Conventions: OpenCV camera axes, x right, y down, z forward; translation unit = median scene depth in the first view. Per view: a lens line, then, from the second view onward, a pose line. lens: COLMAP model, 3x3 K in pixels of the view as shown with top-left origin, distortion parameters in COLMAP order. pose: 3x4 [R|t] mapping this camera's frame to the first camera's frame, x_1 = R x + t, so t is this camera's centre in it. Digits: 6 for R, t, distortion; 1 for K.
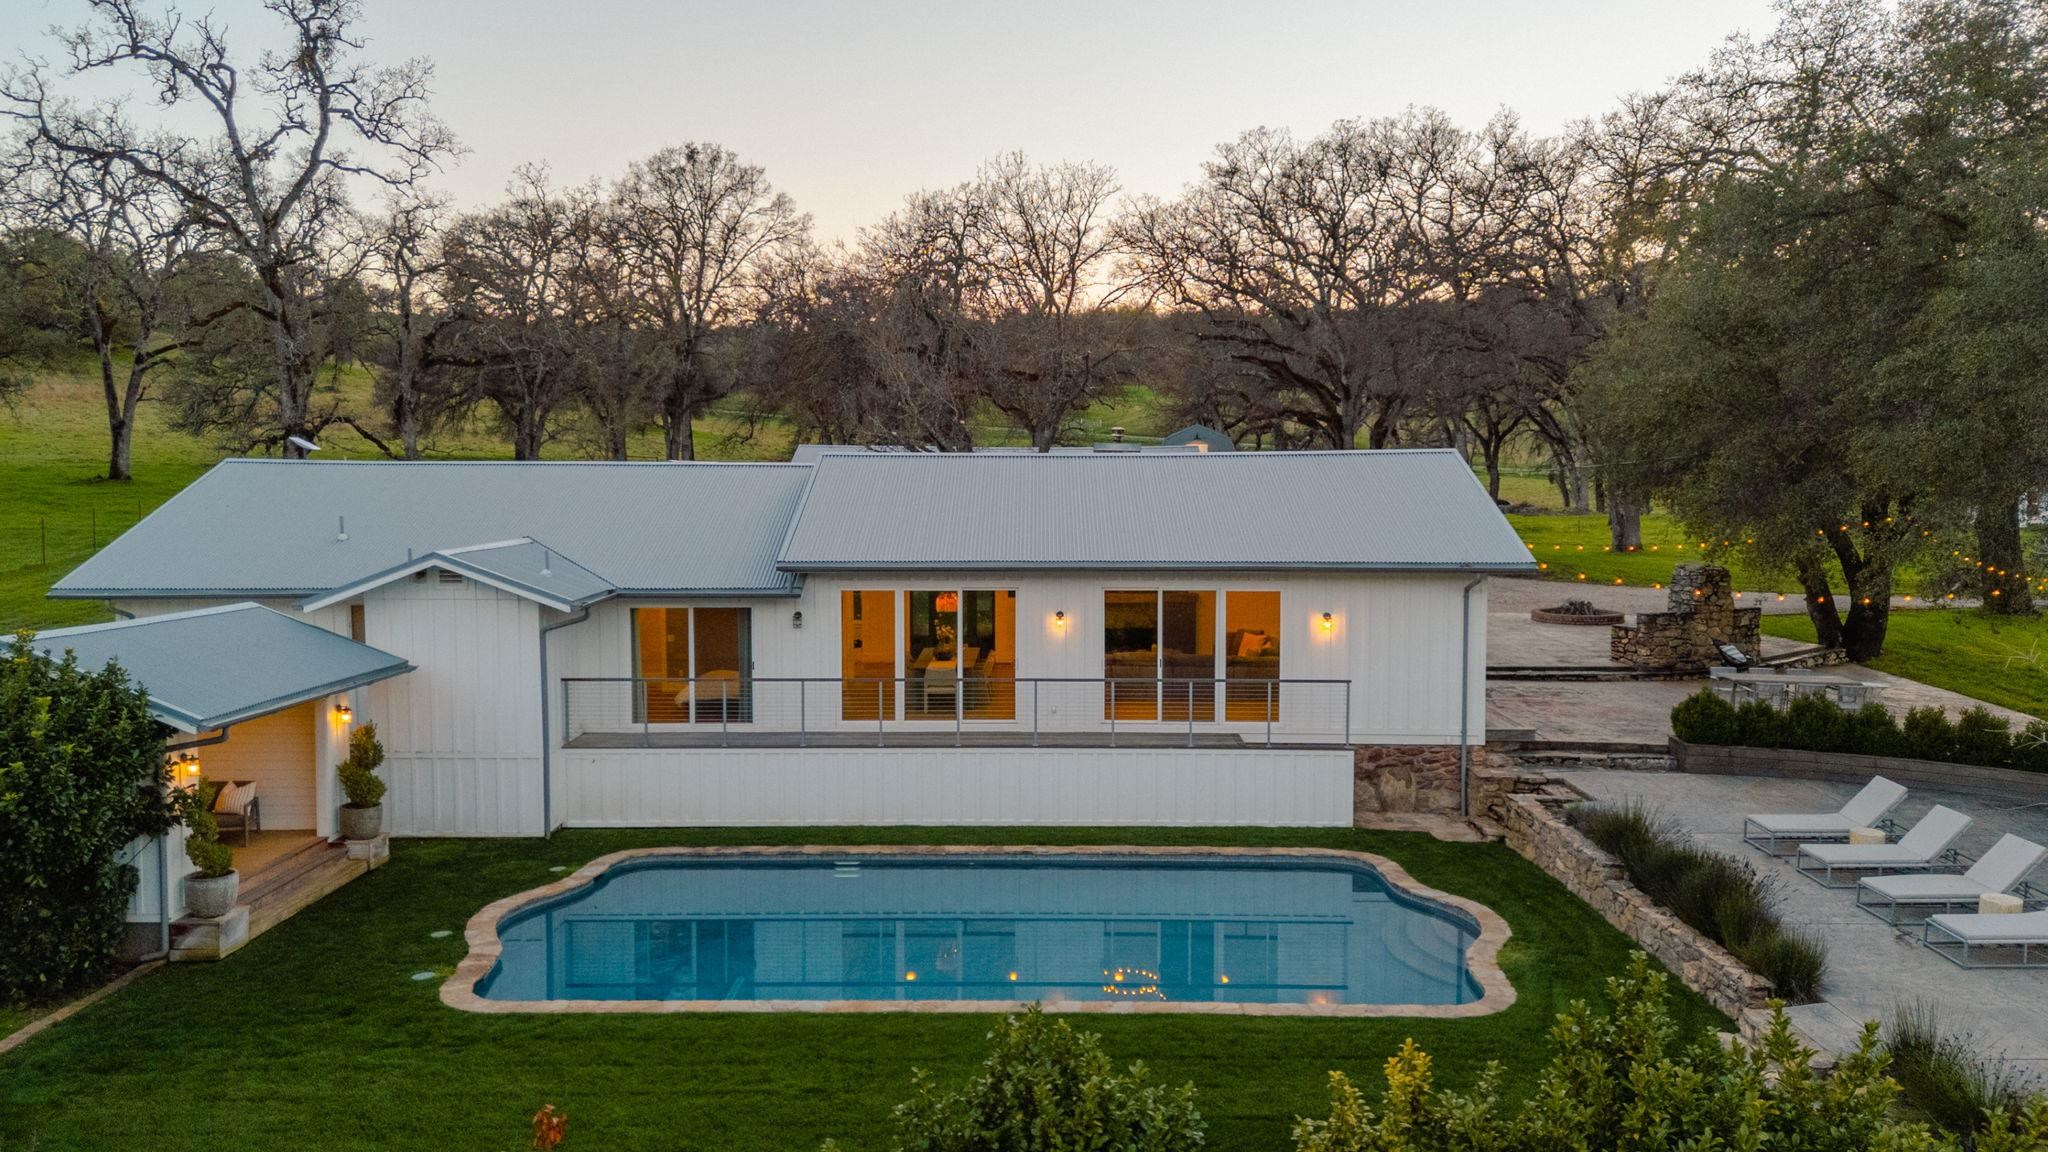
lens RADIAL K [[1551.8, 0, 1024.0], [0, 1551.8, 576.0], [0, 0, 1]] dist [-0.000251, -0.103034]
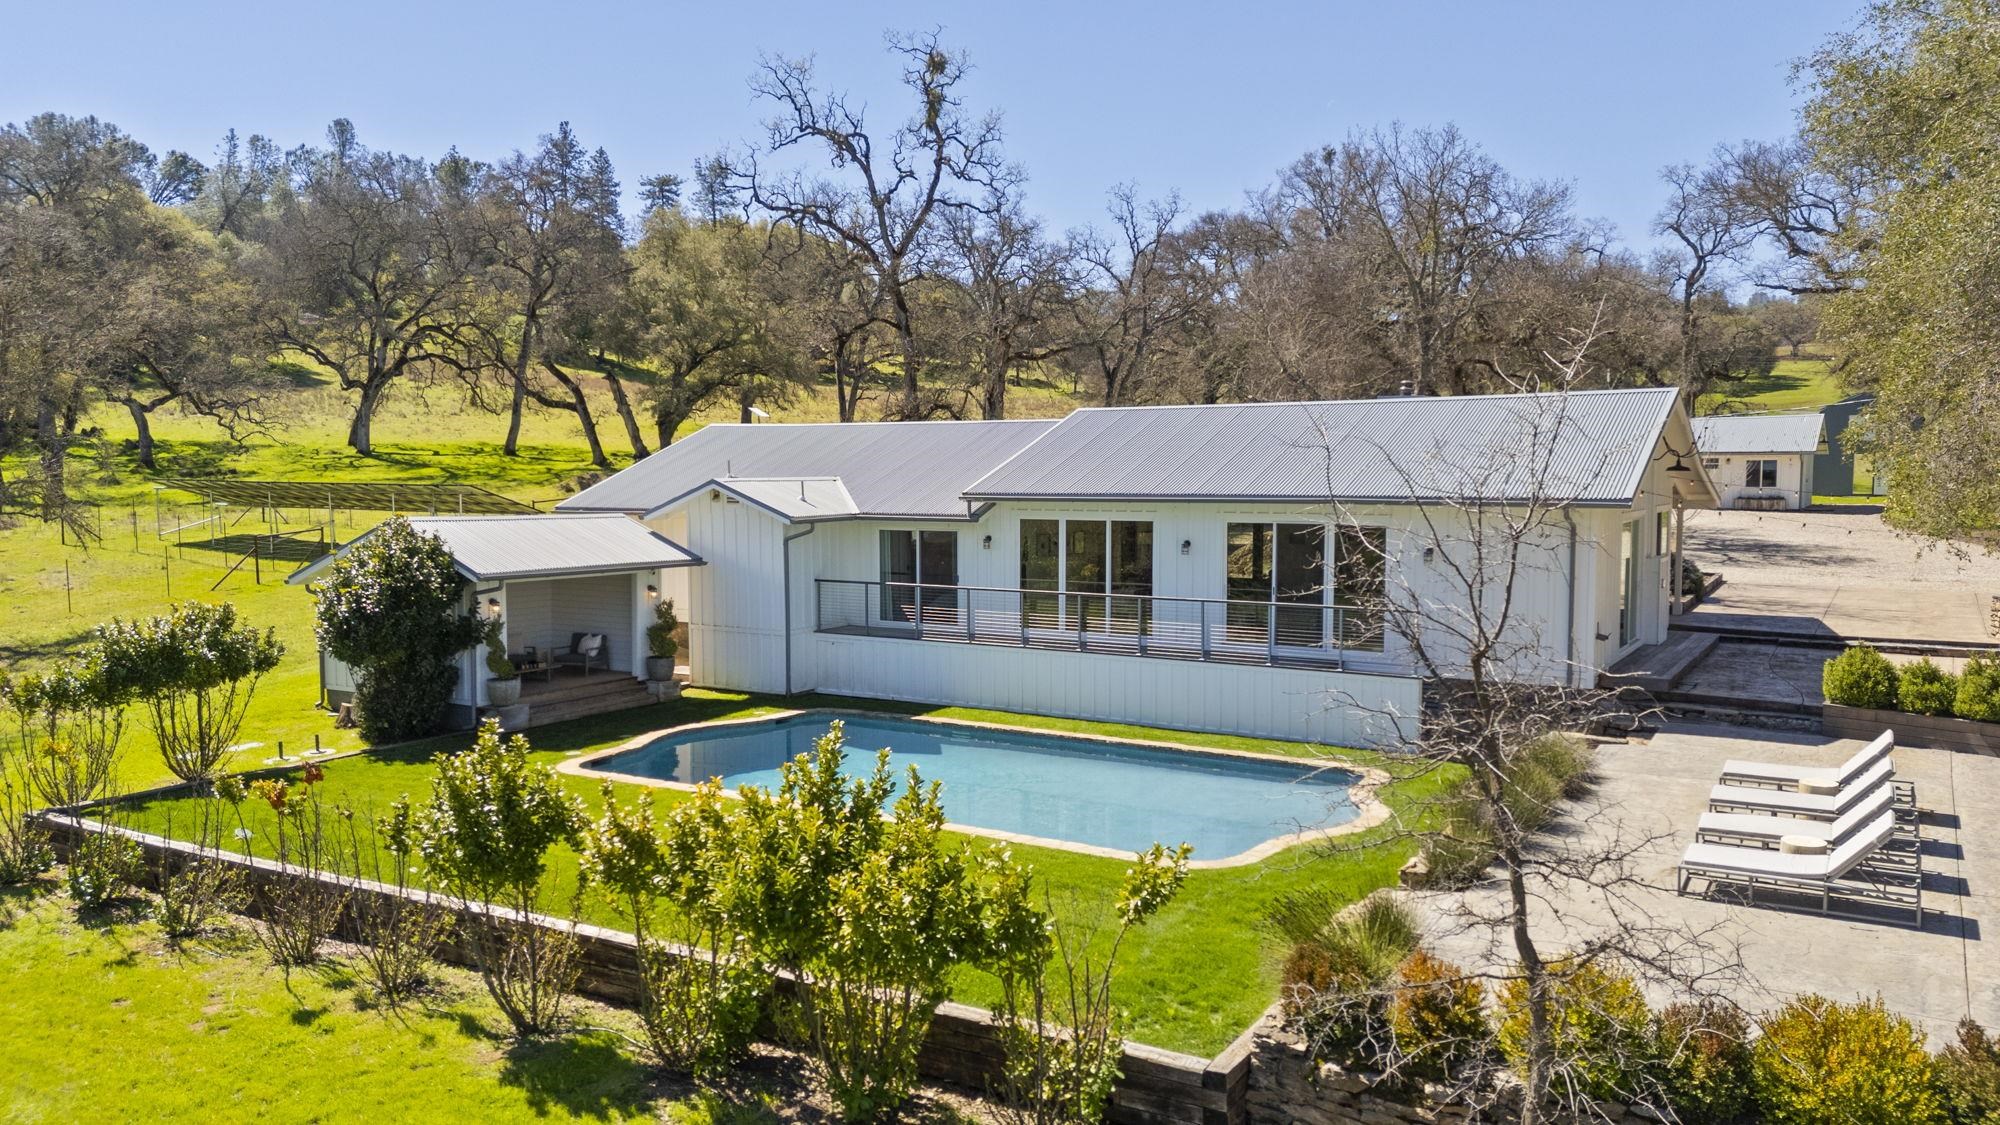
lens RADIAL K [[1515.4, 0, 1000.0], [0, 1515.4, 562.5], [0, 0, 1]] dist [-0.000251, -0.103034]
pose [[0.815110, 0.026453, -0.578702, 0.537291], [-0.031663, 0.999498, 0.001090, 0.042527], [0.578440, 0.017435, 0.815538, 0.033950]]
